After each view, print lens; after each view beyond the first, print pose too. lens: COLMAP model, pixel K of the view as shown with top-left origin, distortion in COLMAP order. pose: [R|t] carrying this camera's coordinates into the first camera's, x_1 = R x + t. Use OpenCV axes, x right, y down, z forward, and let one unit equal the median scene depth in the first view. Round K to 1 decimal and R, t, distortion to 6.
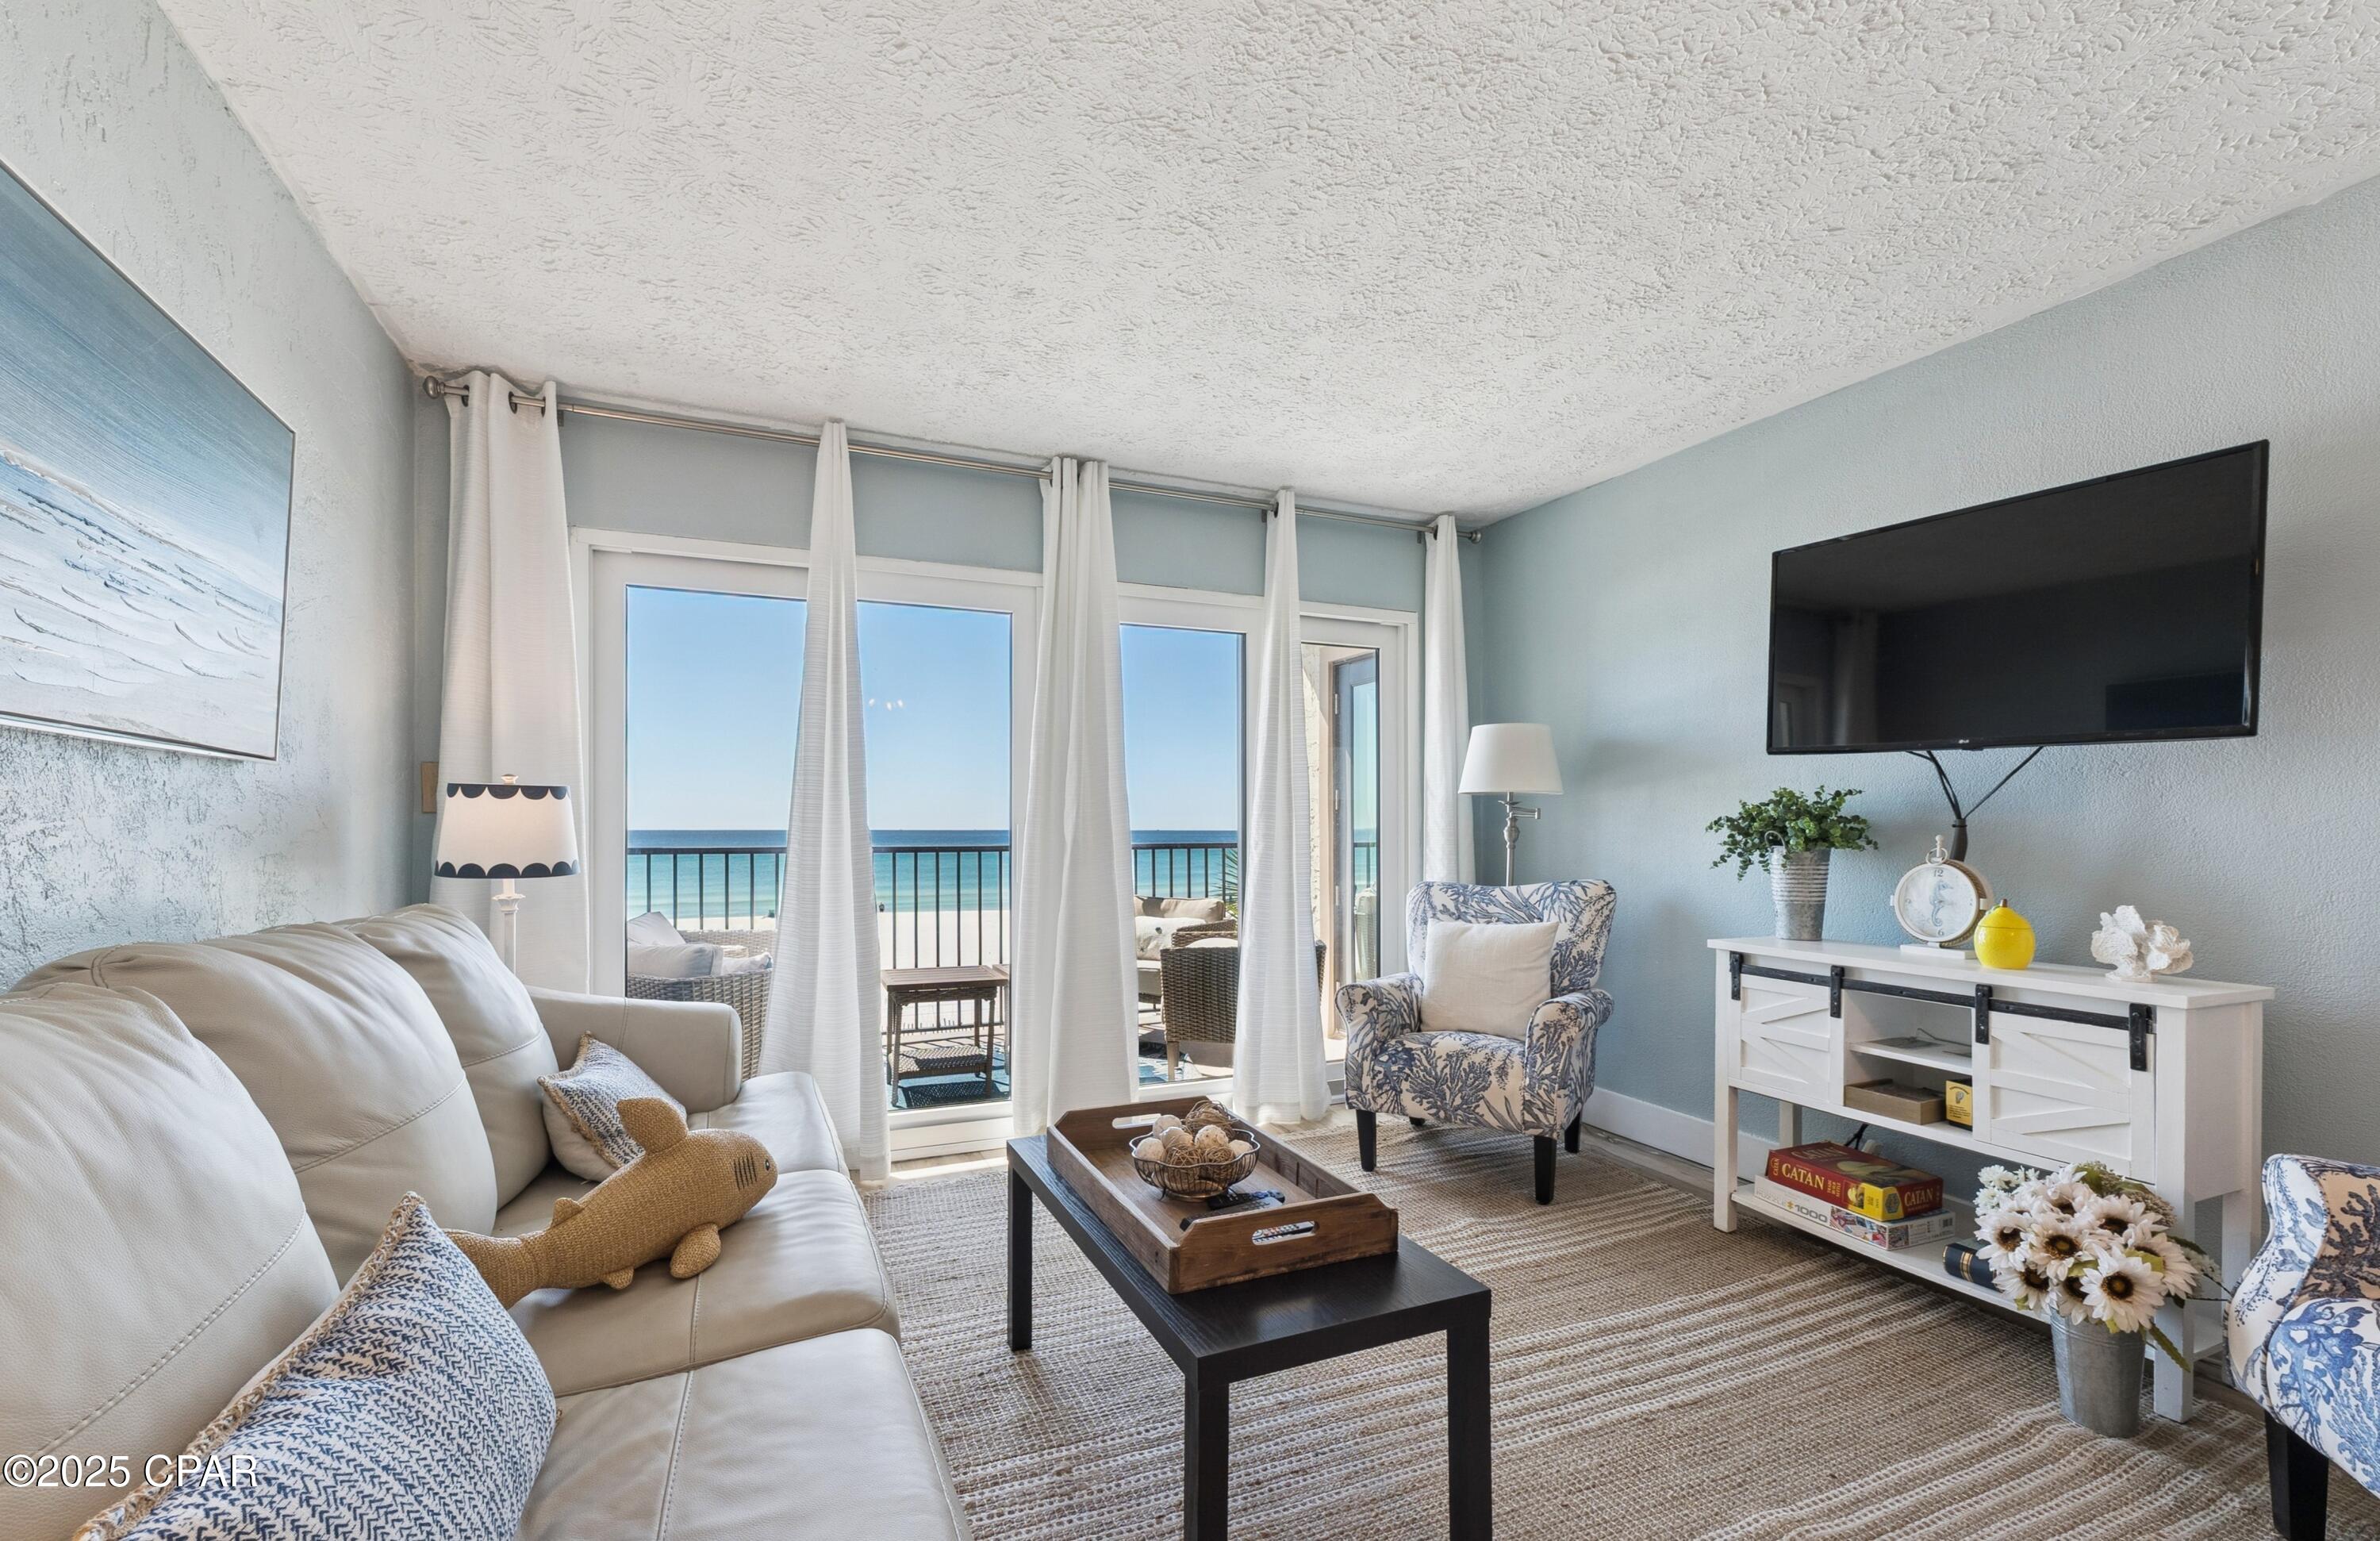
lens RADIAL K [[1002.6, 0, 1198.0], [0, 1002.6, 813.1], [0, 0, 1]] dist [0.005890, -0.000293]
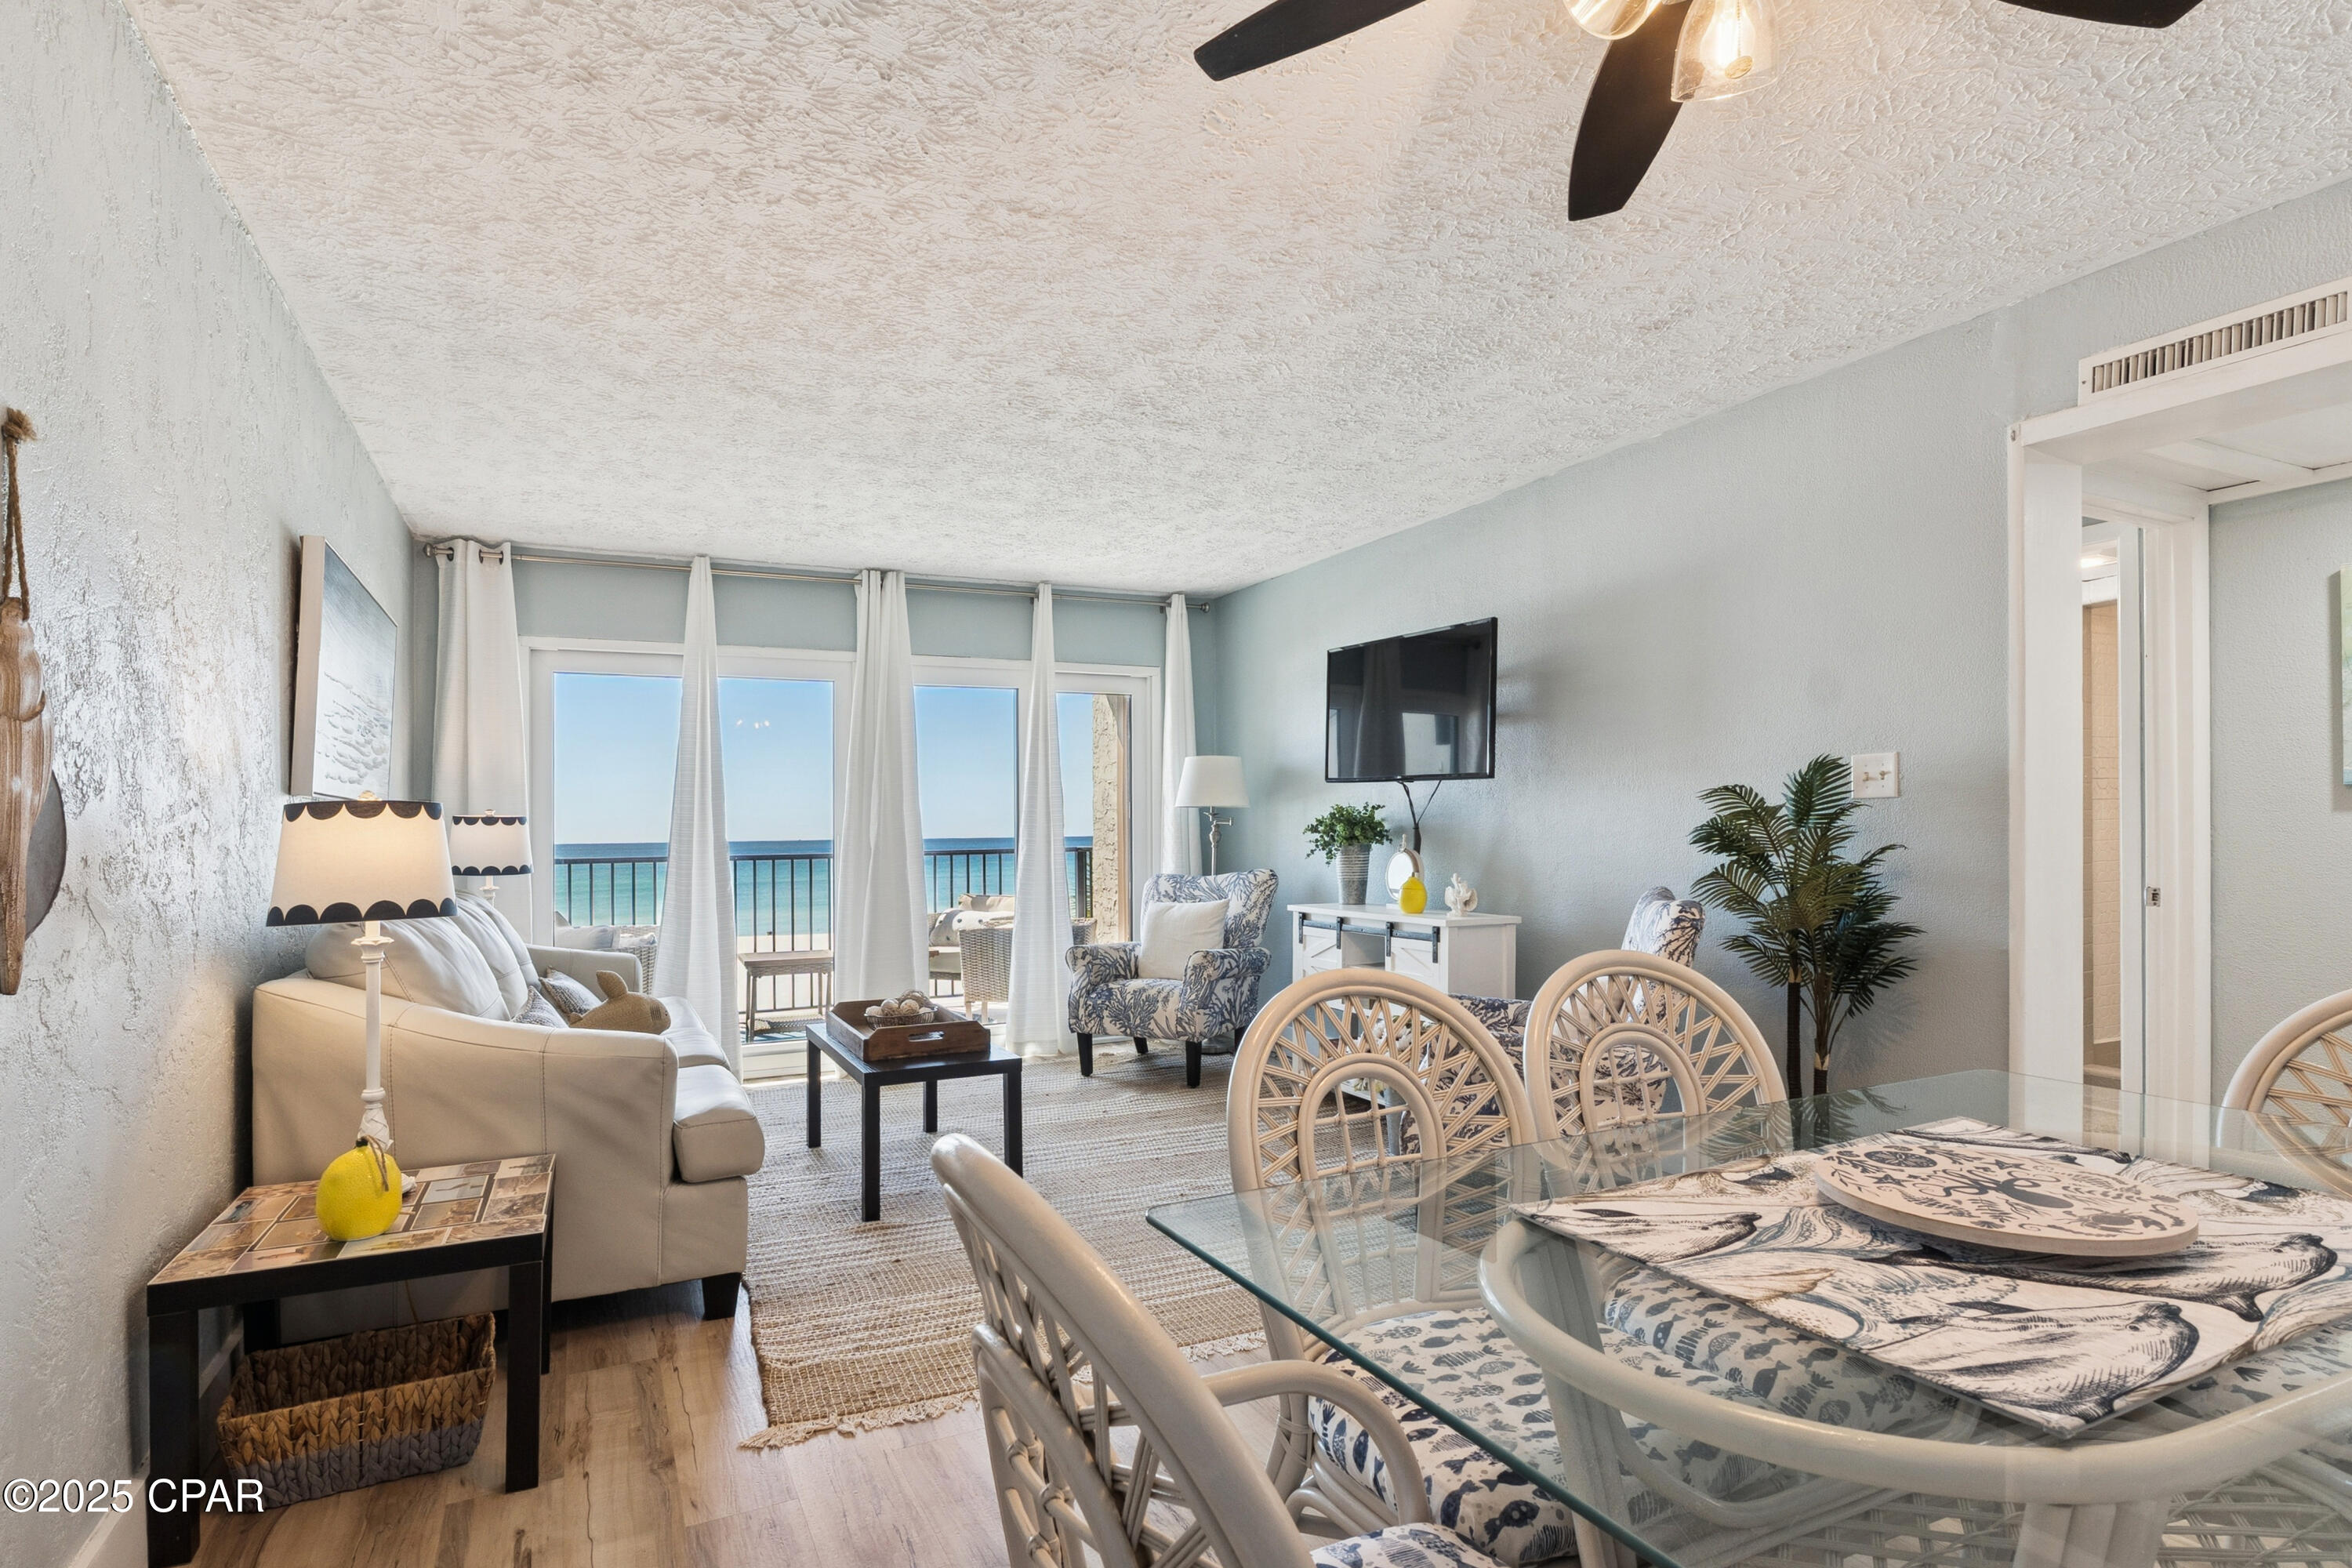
lens RADIAL K [[1148.6, 0, 1172.2], [0, 1148.6, 781.4], [0, 0, 1]] dist [-0.000680, -0.000160]
pose [[0.999113, -0.013758, 0.039806, 0.235068], [0.014896, 0.999484, -0.028440, -0.012254], [-0.039394, 0.029008, 0.998803, -0.642890]]
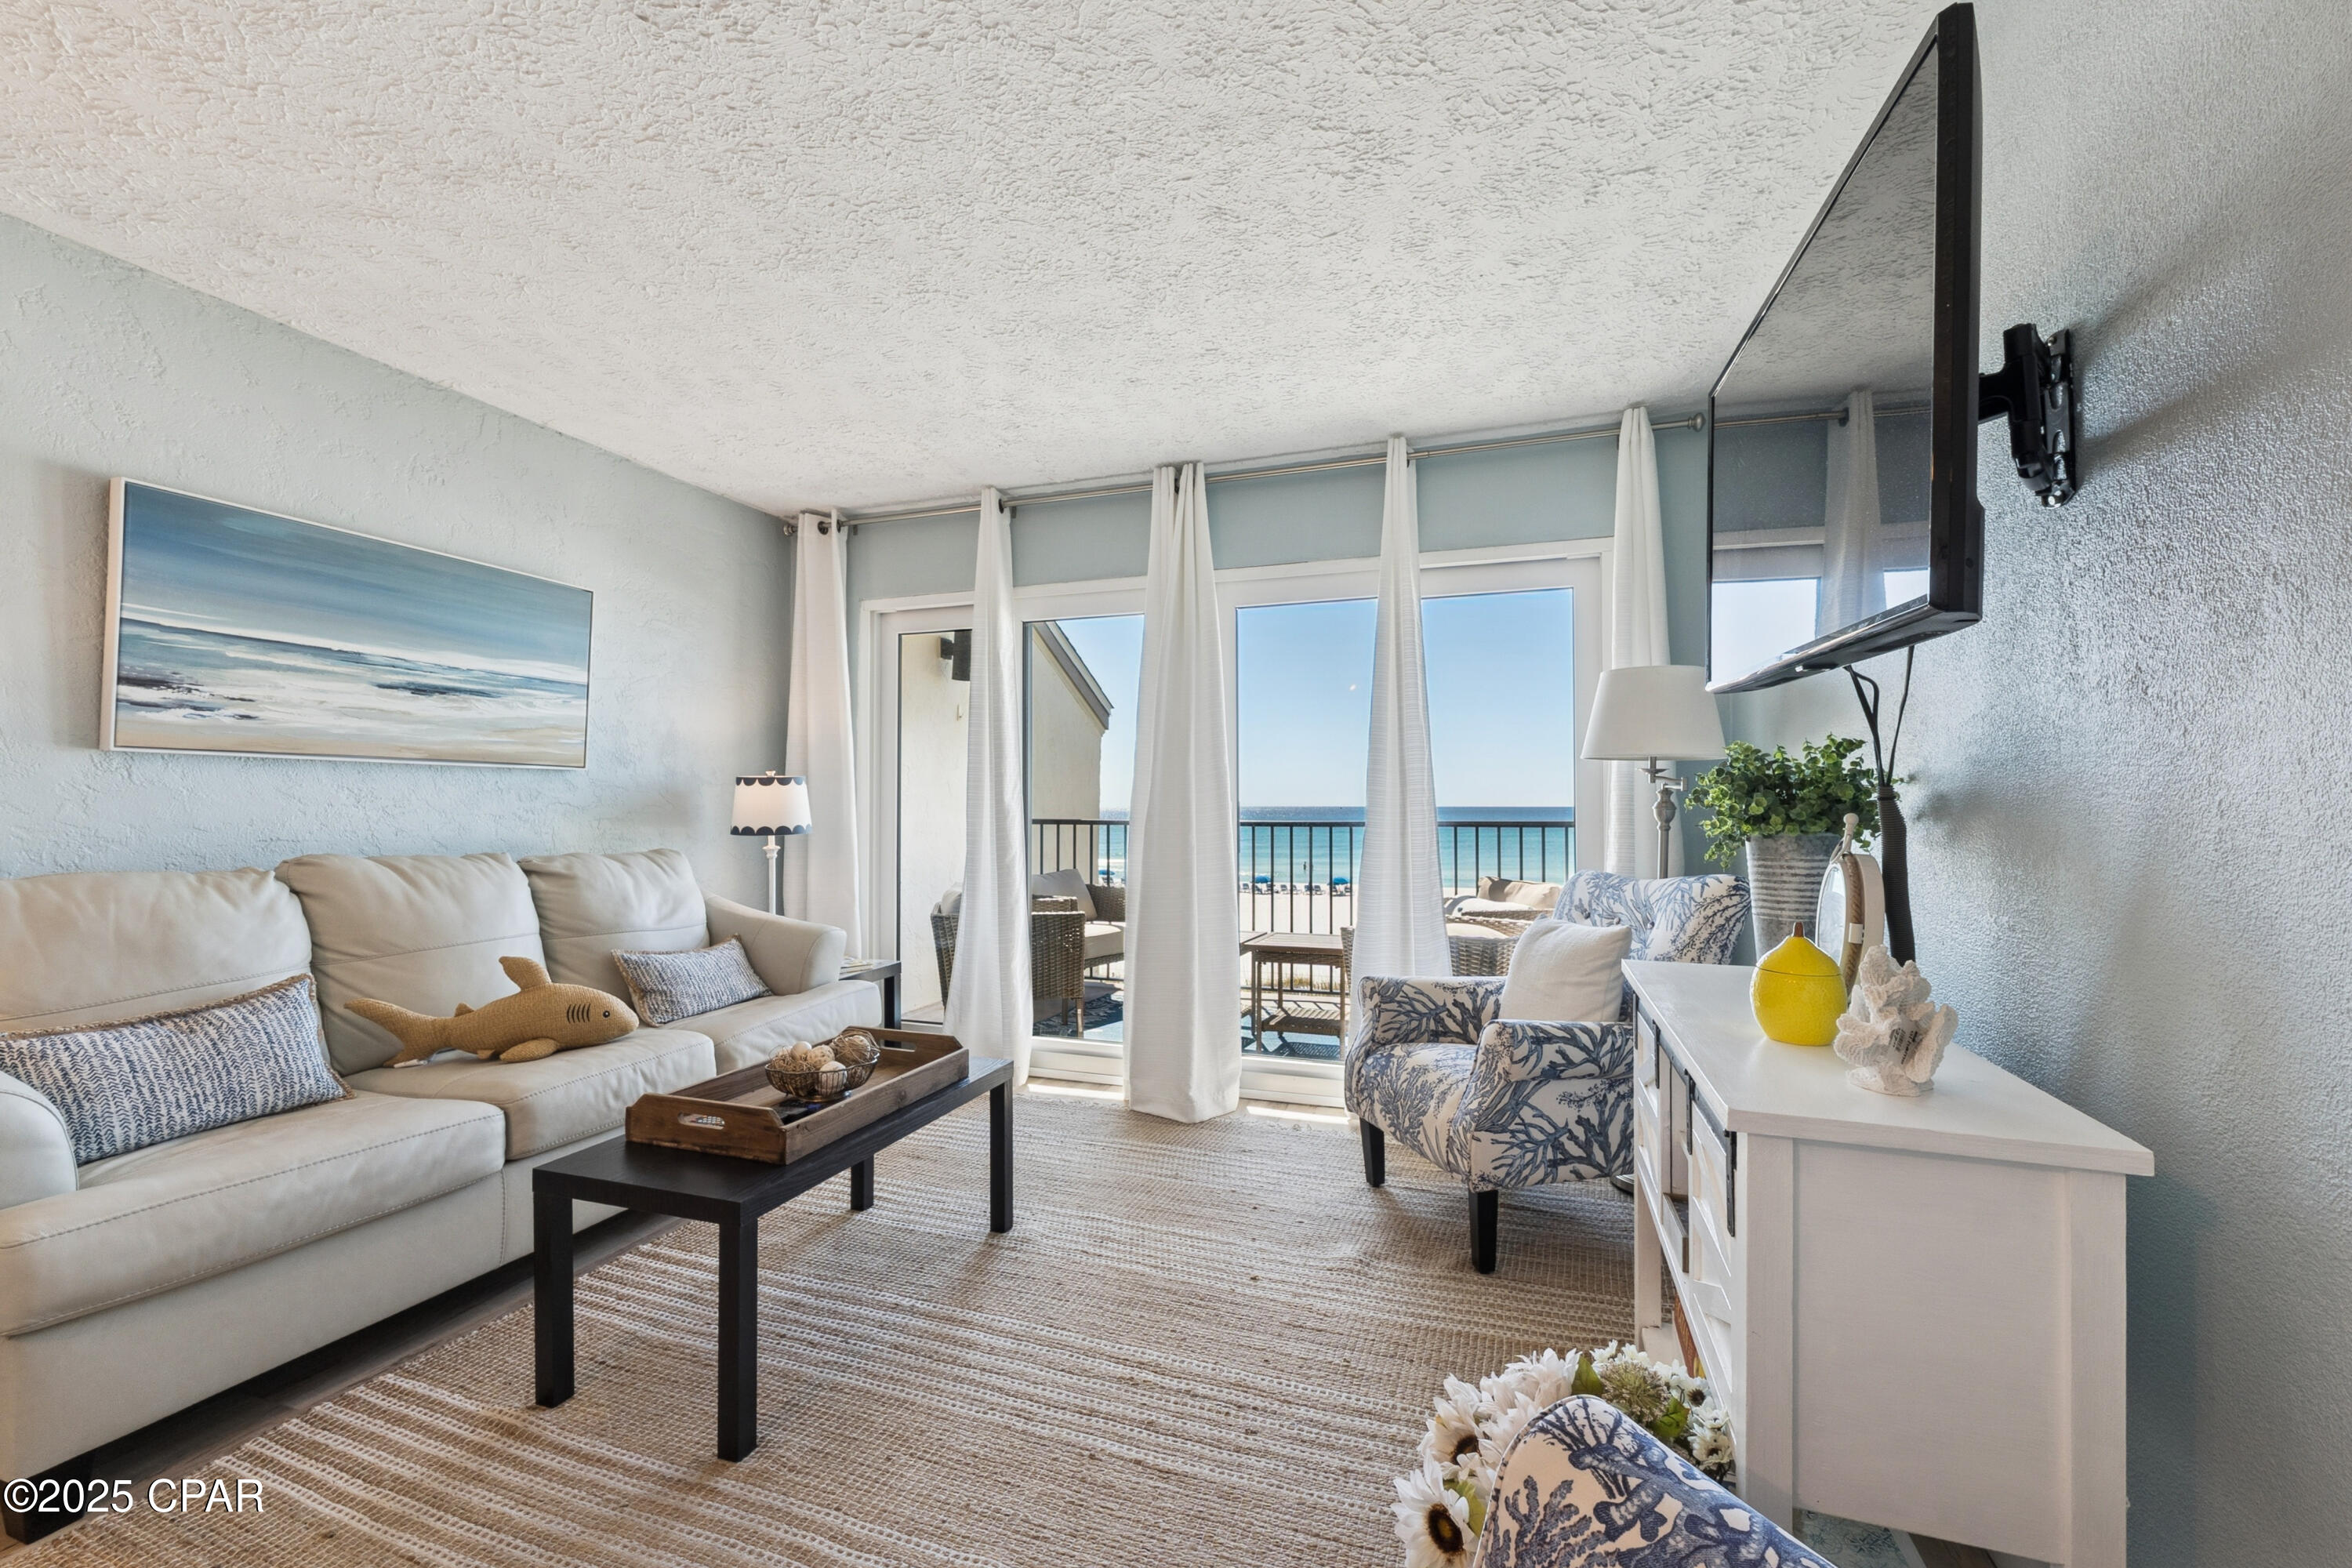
lens RADIAL K [[991.9, 0, 1173.2], [0, 991.9, 784.4], [0, 0, 1]] dist [0.006361, -0.001099]
pose [[0.727632, -0.014198, -0.685821, 0.673090], [0.010655, 0.999899, -0.009396, 0.003471], [0.685885, -0.000471, 0.727710, 0.235866]]
